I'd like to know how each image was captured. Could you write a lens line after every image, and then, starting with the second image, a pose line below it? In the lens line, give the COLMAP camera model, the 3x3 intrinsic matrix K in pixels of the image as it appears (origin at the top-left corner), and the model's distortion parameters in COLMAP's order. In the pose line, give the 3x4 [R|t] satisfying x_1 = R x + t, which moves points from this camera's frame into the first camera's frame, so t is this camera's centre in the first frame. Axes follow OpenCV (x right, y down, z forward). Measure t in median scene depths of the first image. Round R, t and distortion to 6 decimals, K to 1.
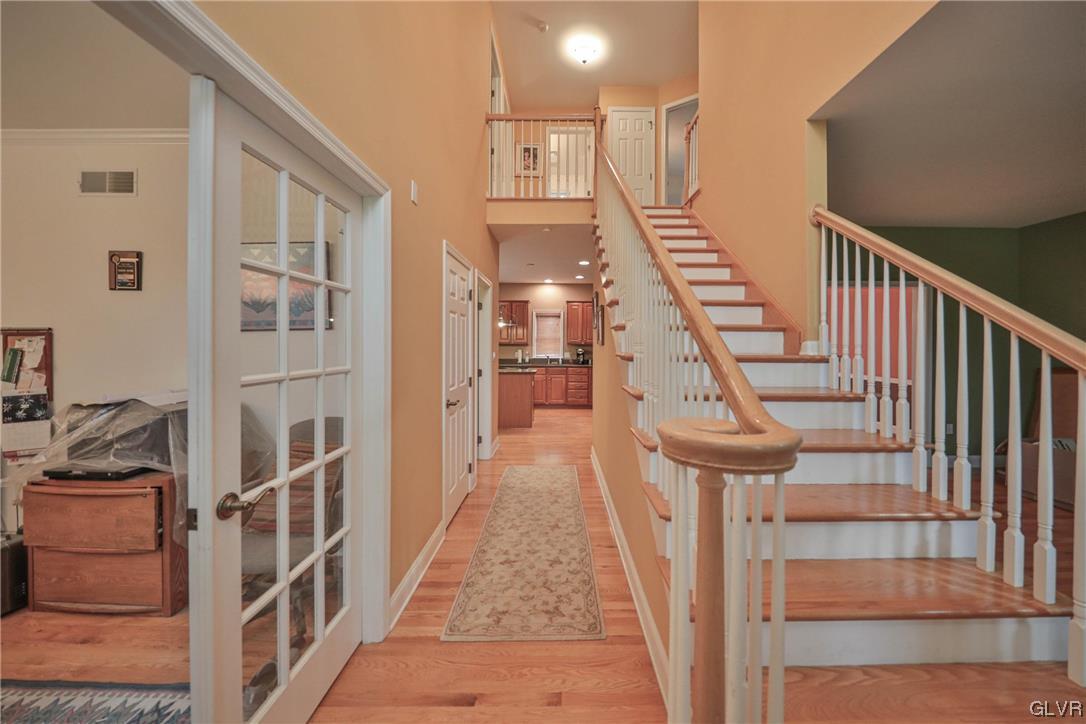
lens RADIAL K [[374.0, 0, 551.7], [0, 374.0, 351.3], [0, 0, 1]] dist [-0.000048, 0.000077]
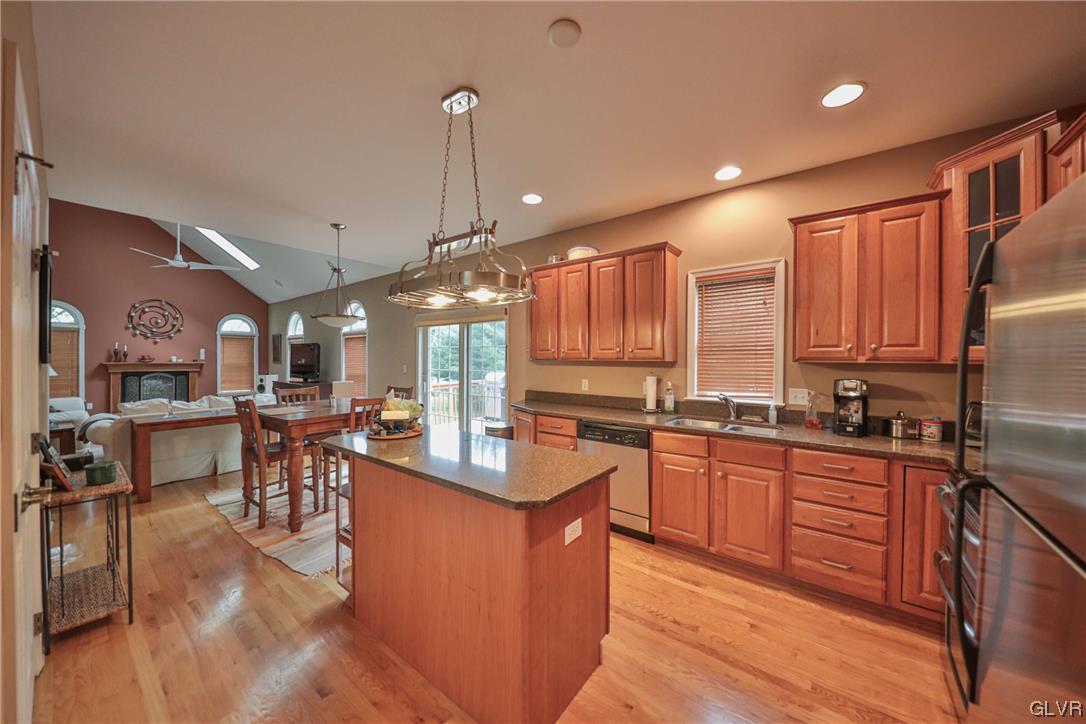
lens RADIAL K [[374.0, 0, 539.9], [0, 374.0, 364.0], [0, 0, 1]] dist [-0.000048, 0.000077]
pose [[0.796917, 0.005383, -0.604065, 0.058779], [-0.005020, 0.999985, 0.002288, -0.017359], [0.604068, 0.001210, 0.796932, 0.620053]]
